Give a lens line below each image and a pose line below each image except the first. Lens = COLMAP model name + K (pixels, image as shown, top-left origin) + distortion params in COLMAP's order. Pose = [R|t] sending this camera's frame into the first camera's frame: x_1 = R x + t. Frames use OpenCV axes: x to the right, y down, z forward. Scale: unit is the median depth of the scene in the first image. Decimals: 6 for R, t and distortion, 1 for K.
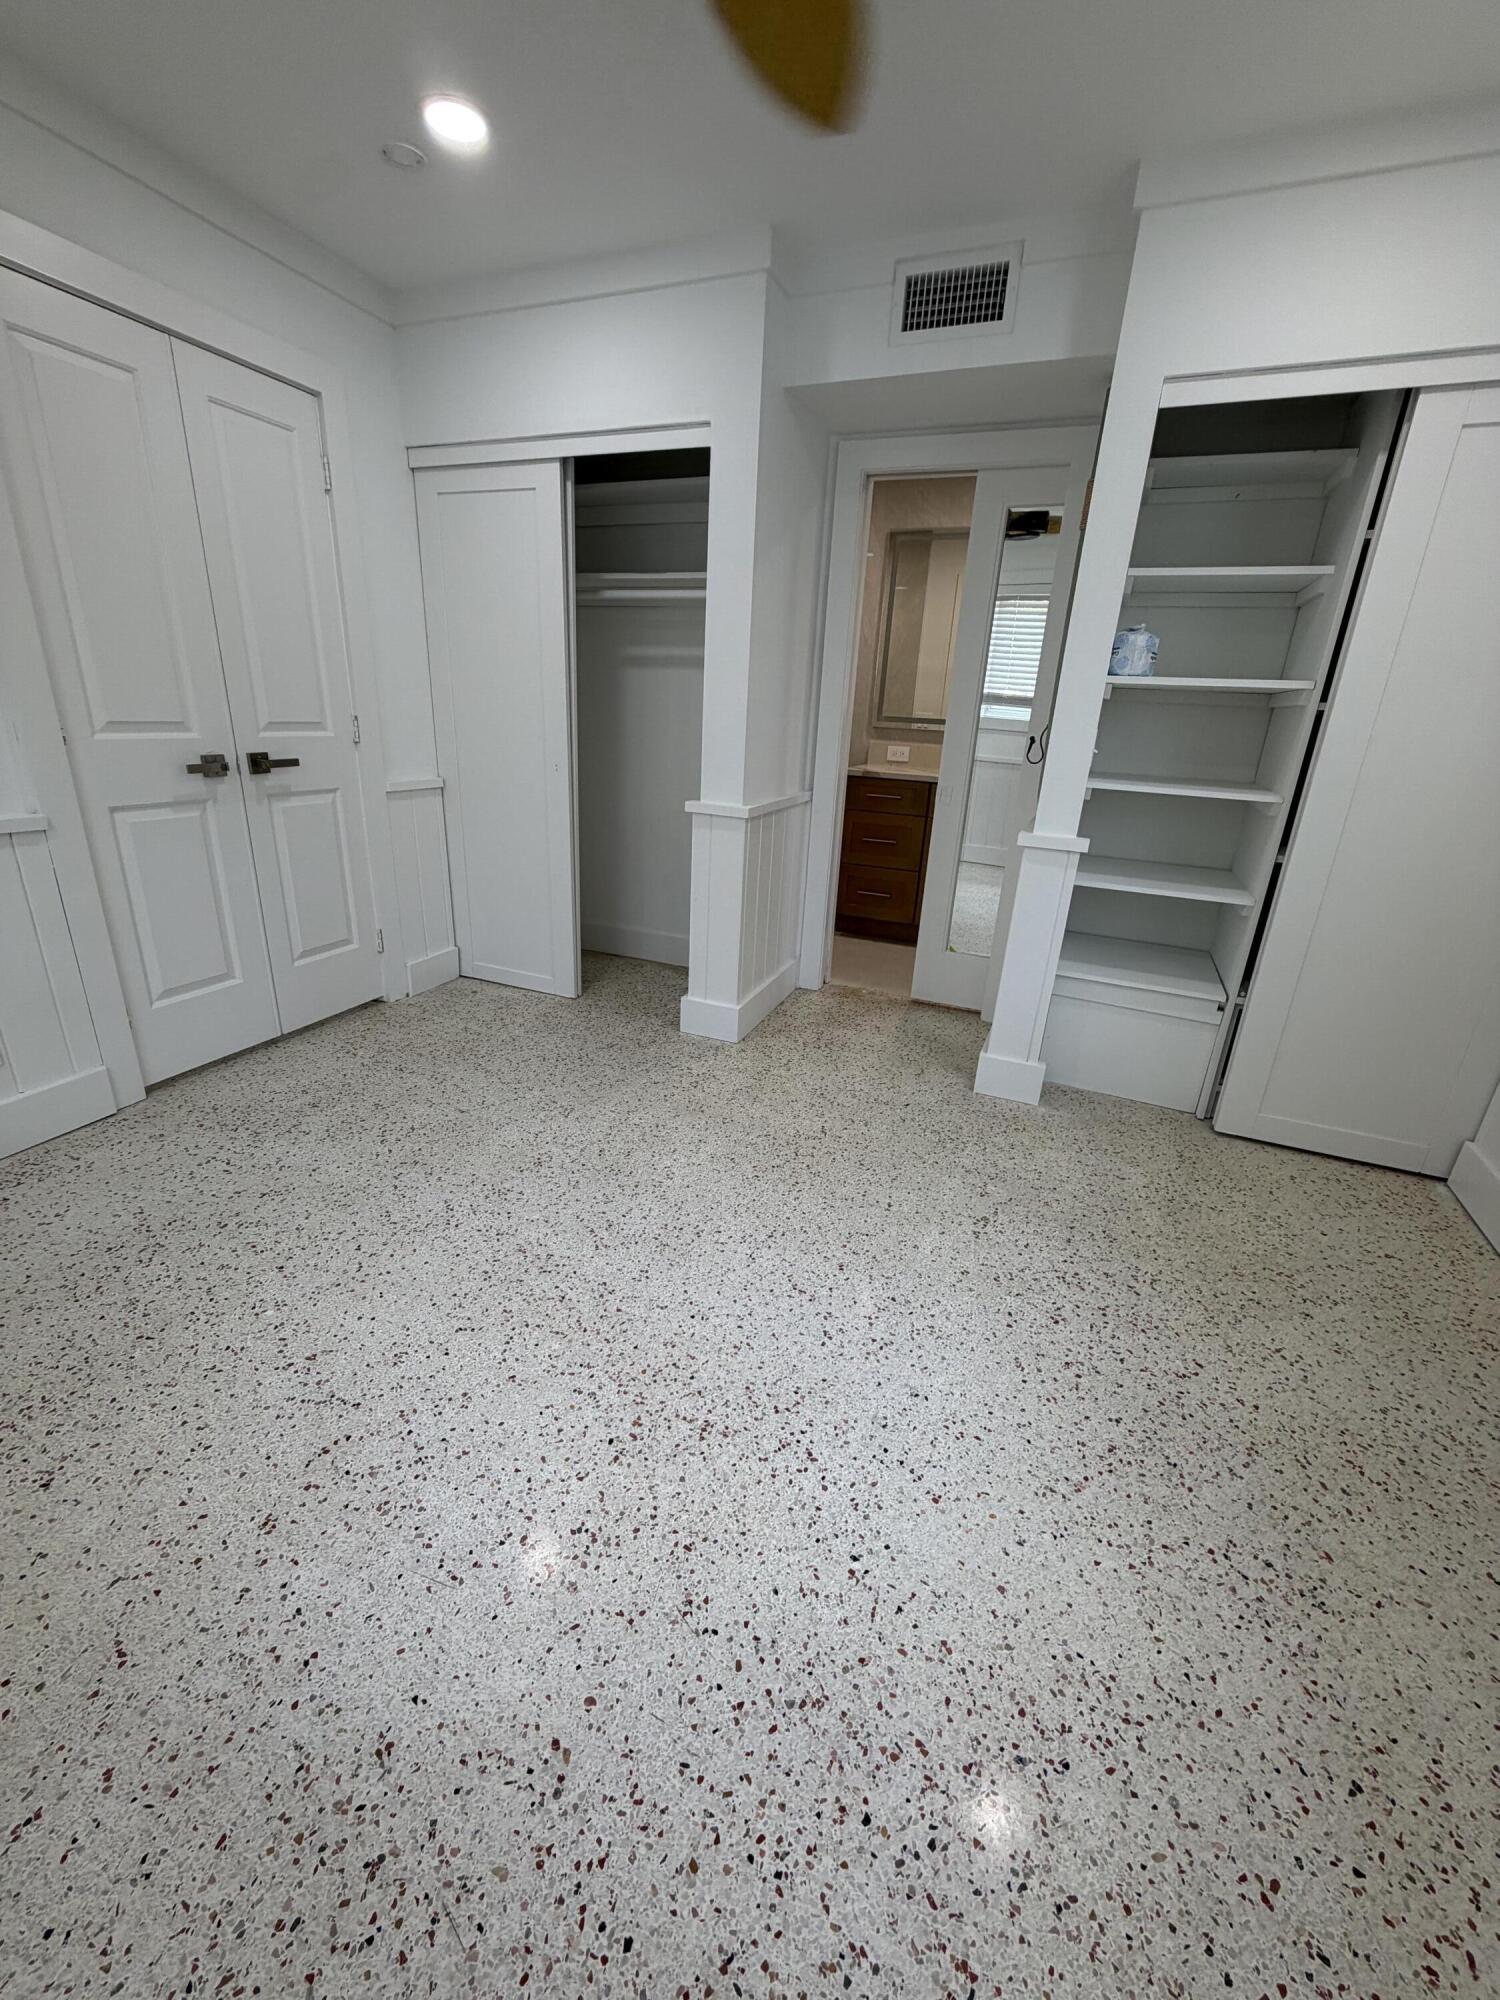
lens RADIAL K [[800.8, 0, 756.2], [0, 800.8, 1001.3], [0, 0, 1]] dist [-0.003477, 0.000429]
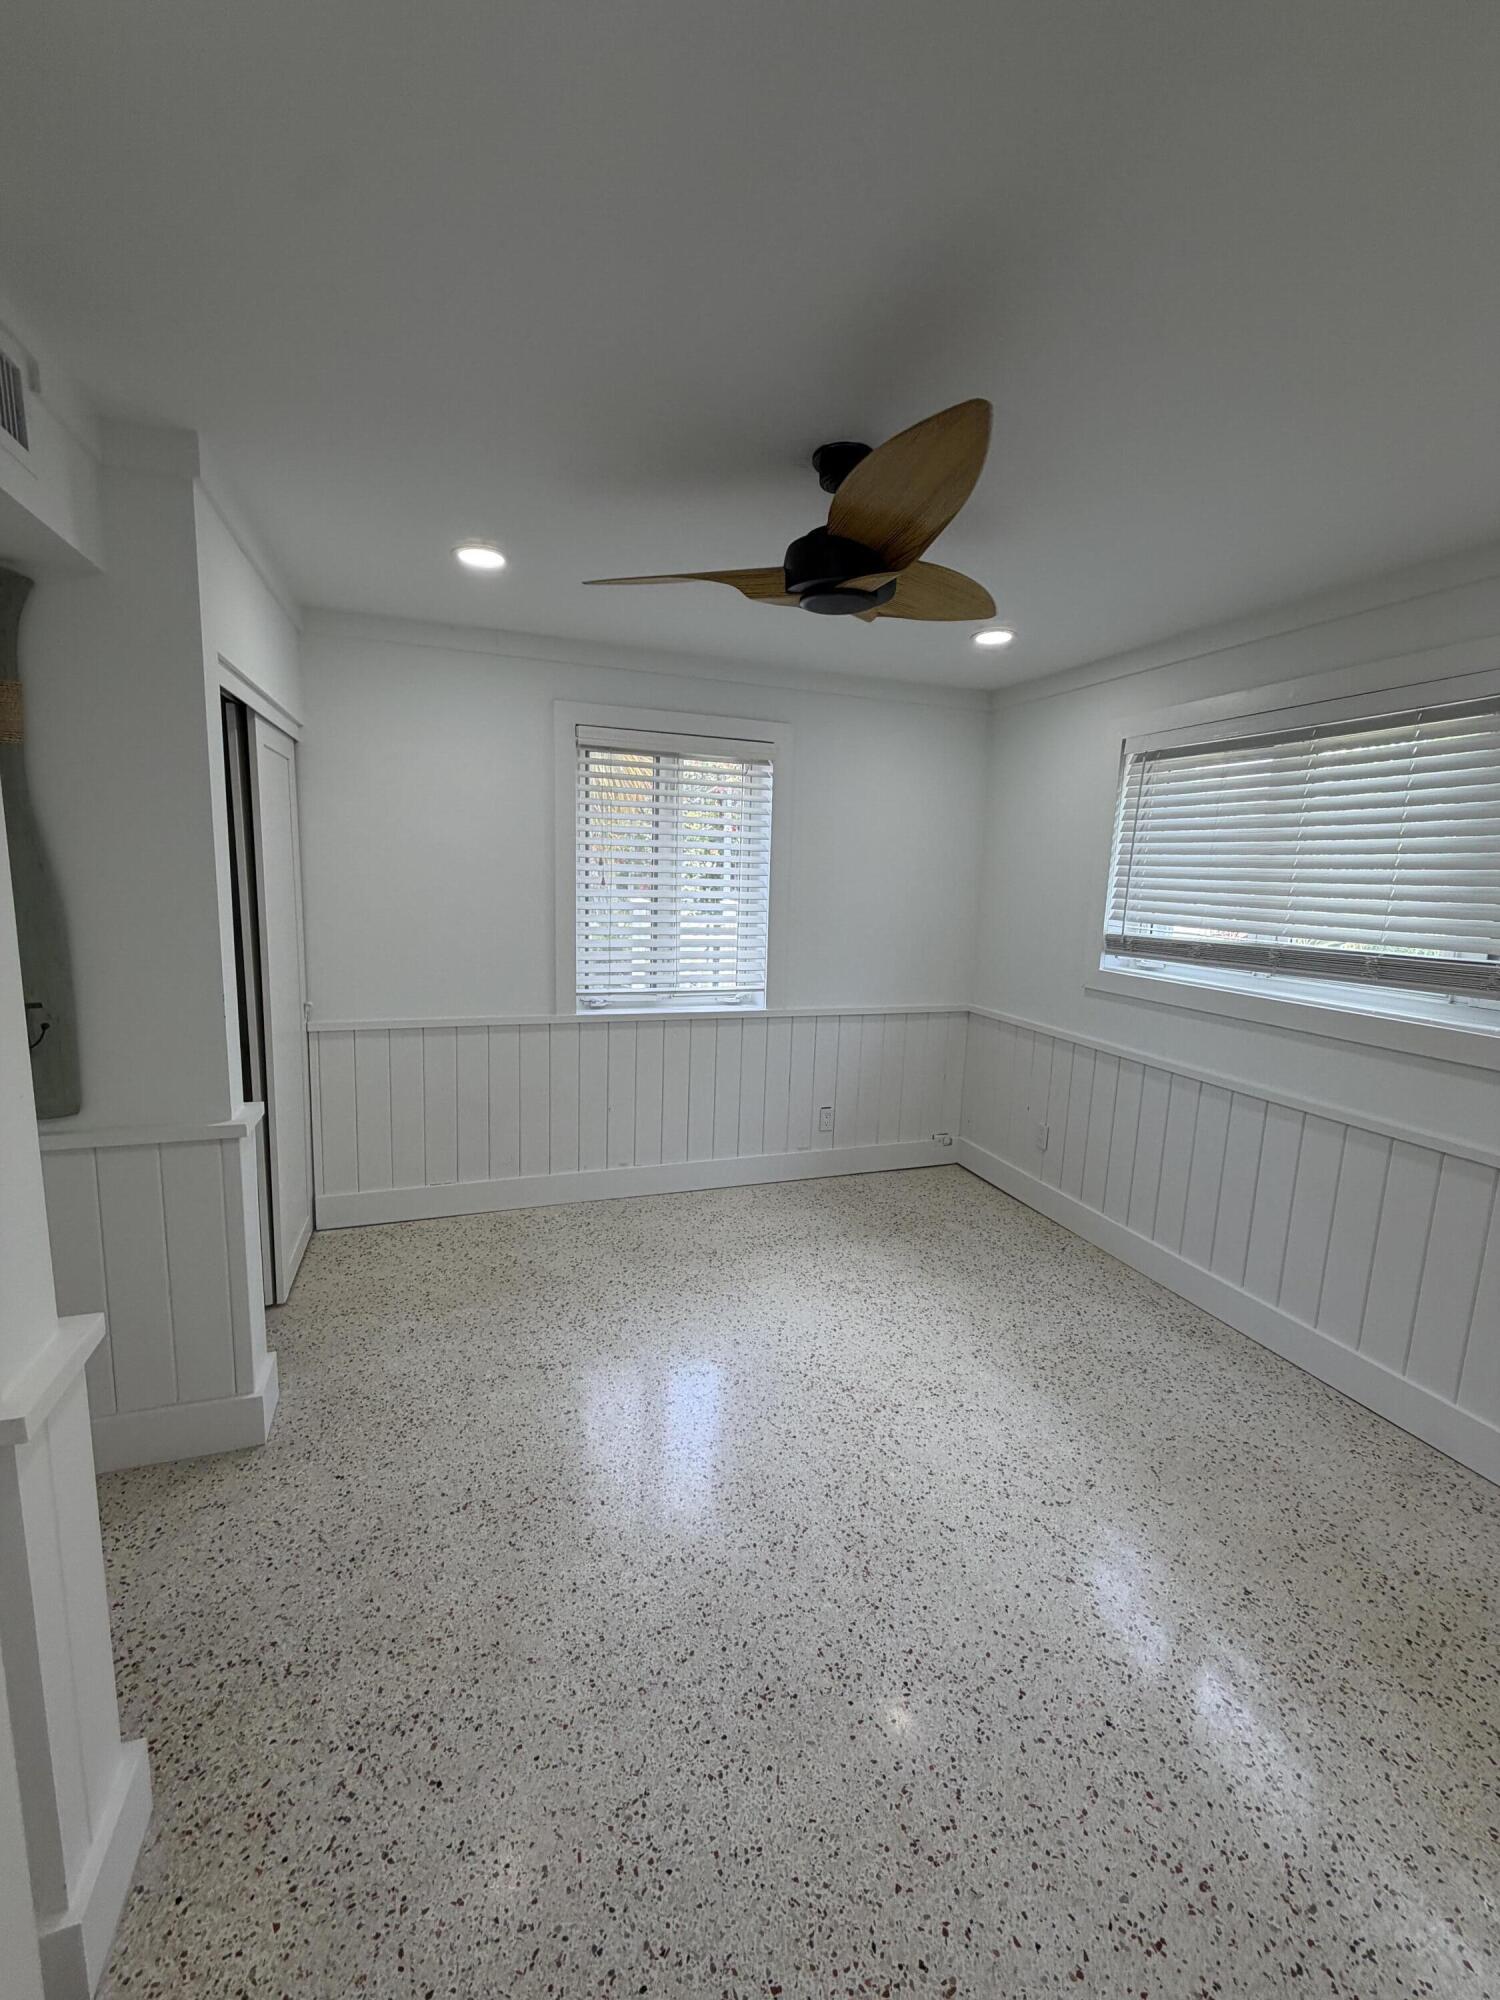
lens RADIAL K [[800.8, 0, 746.6], [0, 800.8, 998.3], [0, 0, 1]] dist [-0.003477, 0.000429]
pose [[-0.672863, -0.187067, 0.715724, -0.917772], [0.193568, 0.889270, 0.414403, -0.891076], [-0.713993, 0.417378, -0.562147, 1.643271]]
